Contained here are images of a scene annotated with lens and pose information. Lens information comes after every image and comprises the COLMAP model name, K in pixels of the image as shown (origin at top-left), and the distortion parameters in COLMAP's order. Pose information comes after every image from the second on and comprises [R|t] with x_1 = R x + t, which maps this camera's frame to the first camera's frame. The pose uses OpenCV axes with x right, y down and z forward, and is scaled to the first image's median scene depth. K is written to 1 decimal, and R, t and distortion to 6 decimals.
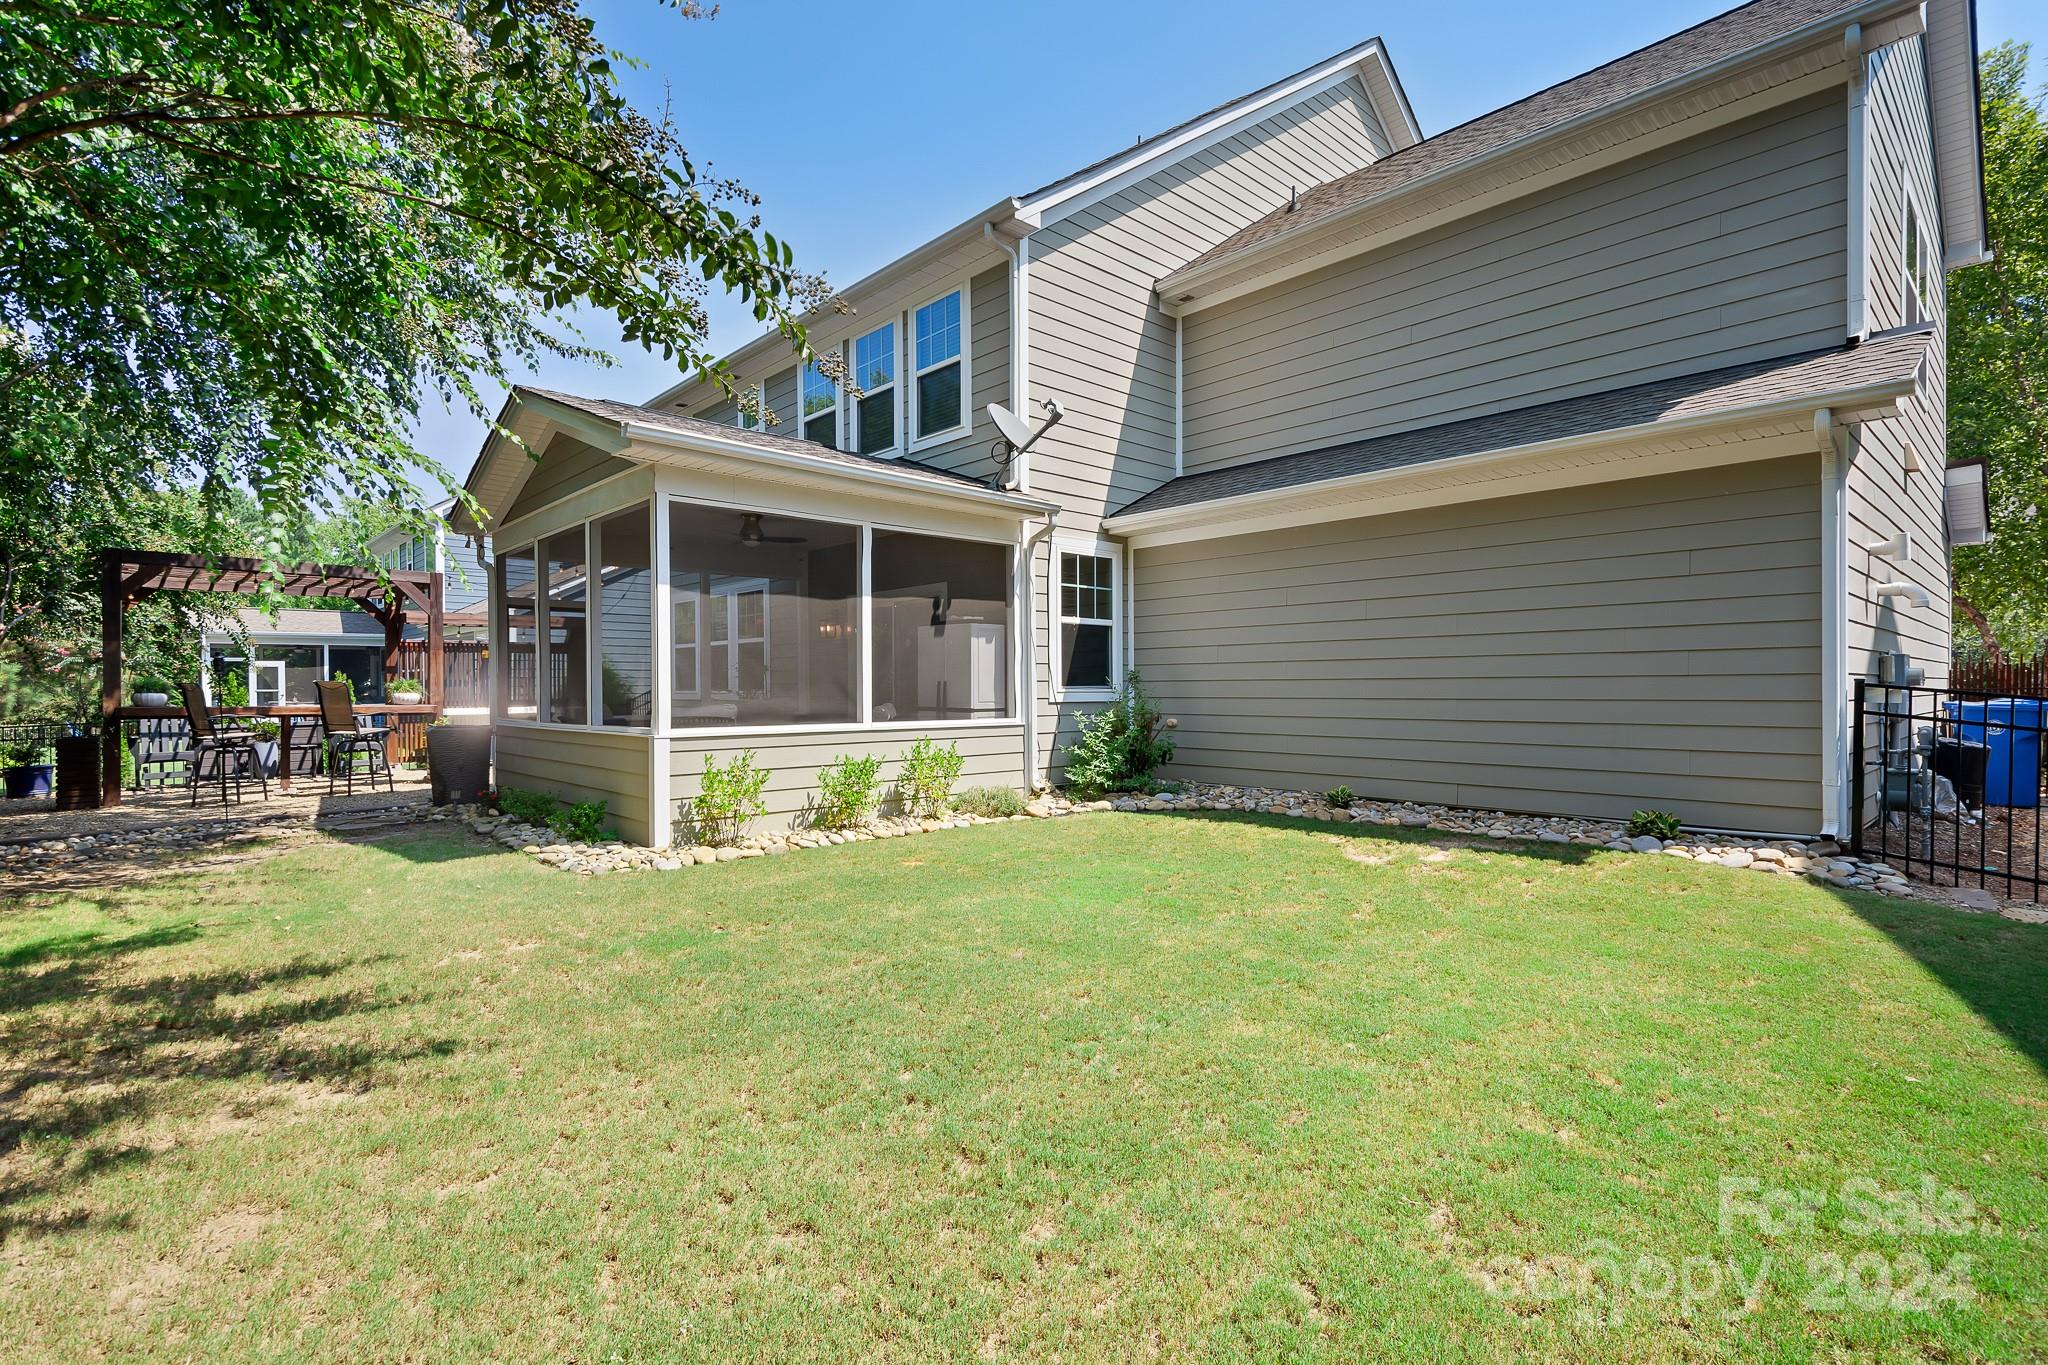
lens RADIAL K [[960.7, 0, 1024.0], [0, 960.7, 682.5], [0, 0, 1]] dist [0.000447, 0.000082]
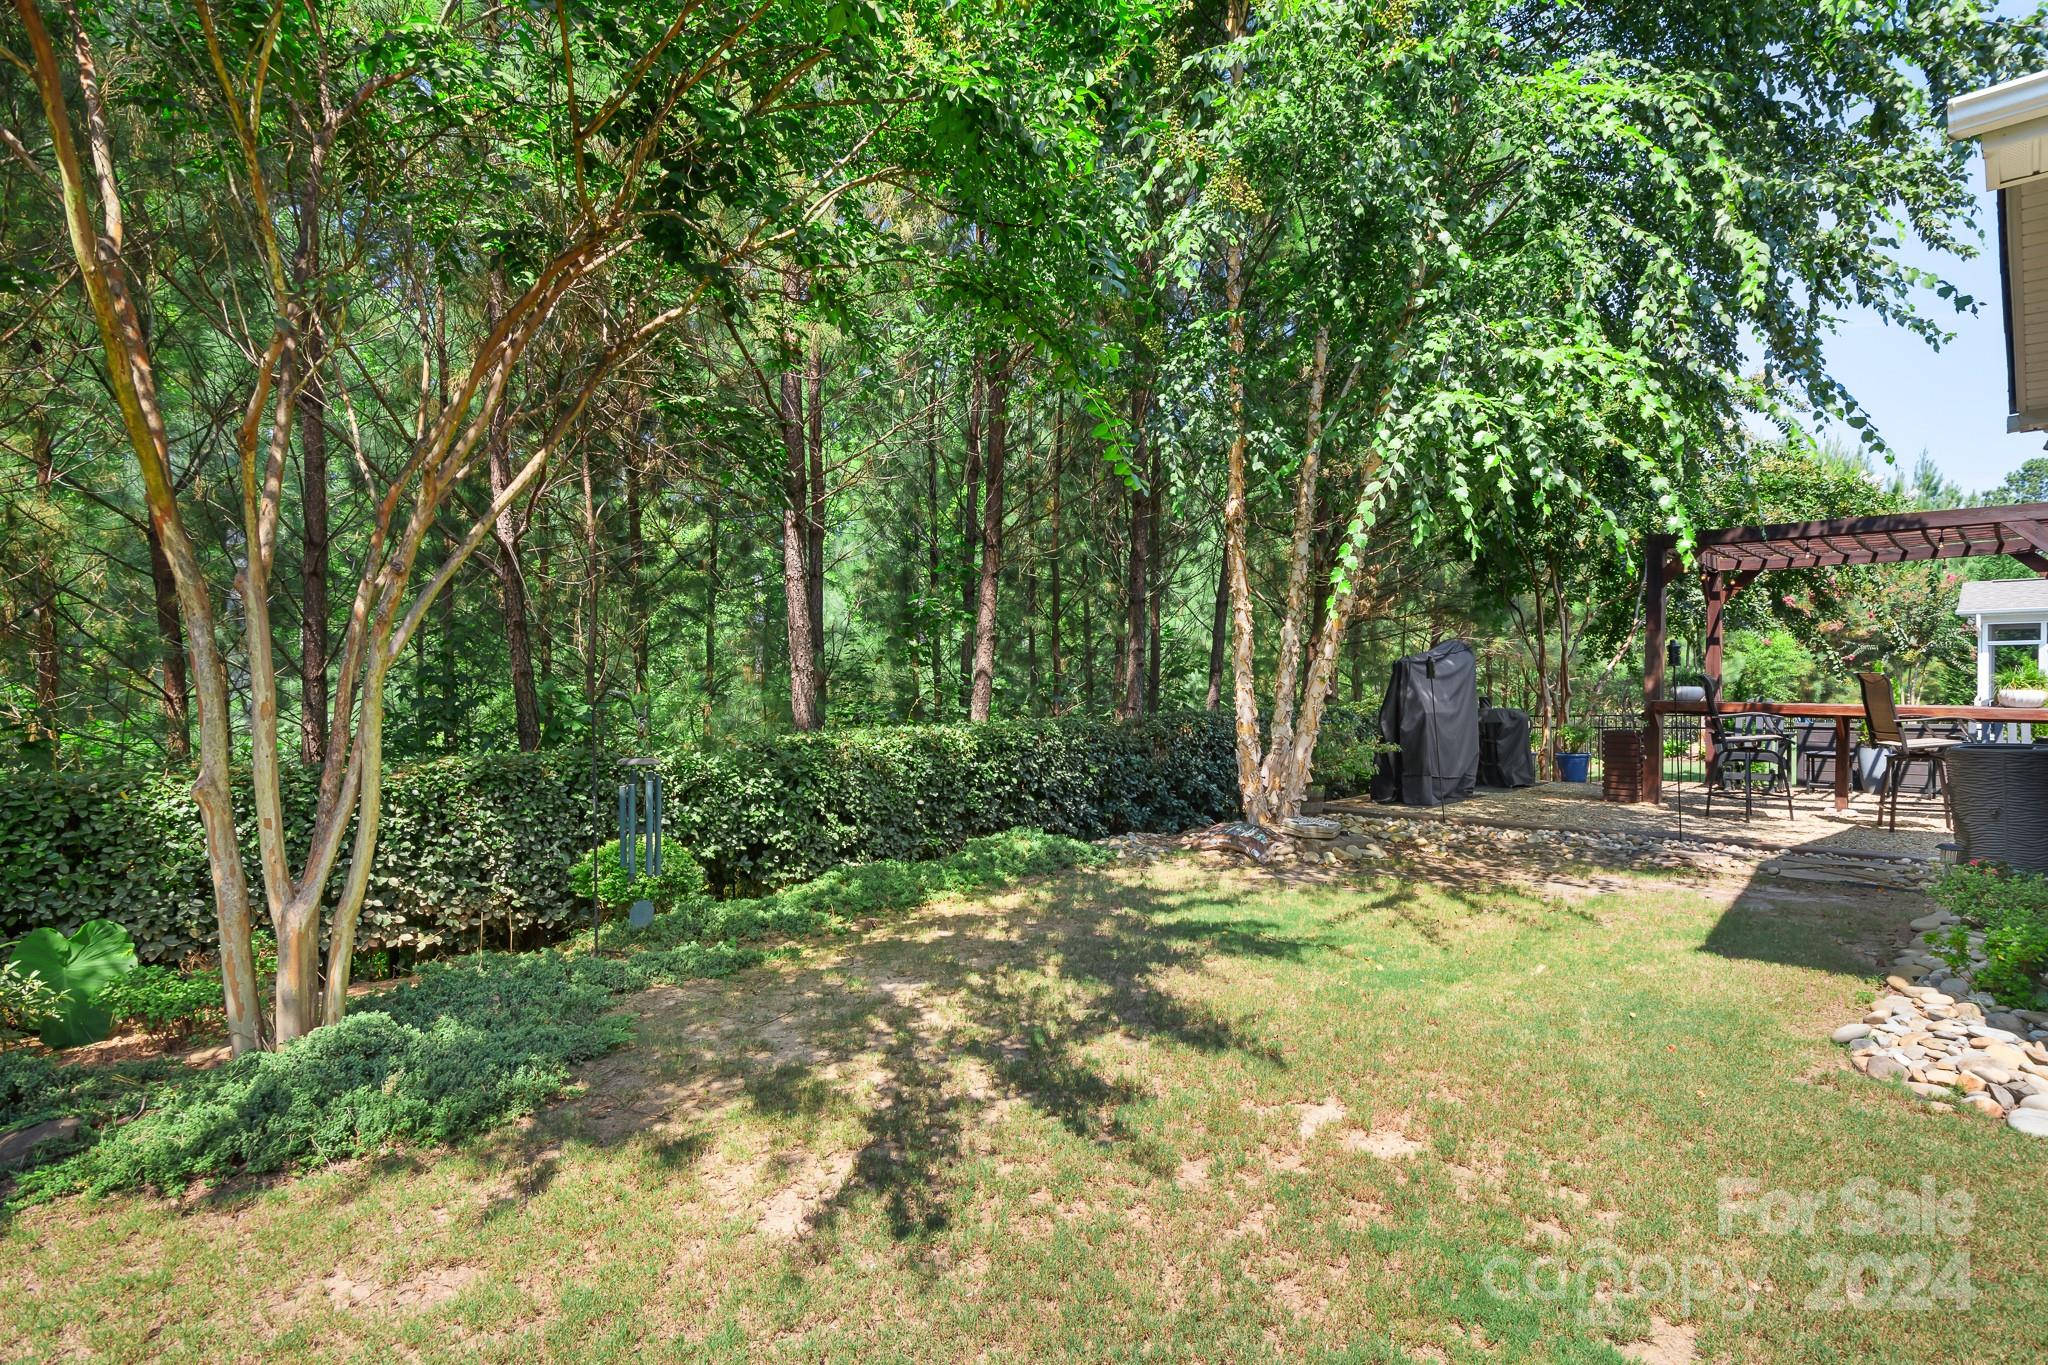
lens RADIAL K [[960.7, 0, 1024.0], [0, 960.7, 682.5], [0, 0, 1]] dist [0.000447, 0.000082]
pose [[0.027725, 0.008882, -0.999576, 0.067039], [0.003492, 0.999954, 0.008983, -0.011447], [0.999609, -0.003739, 0.027693, 1.027494]]
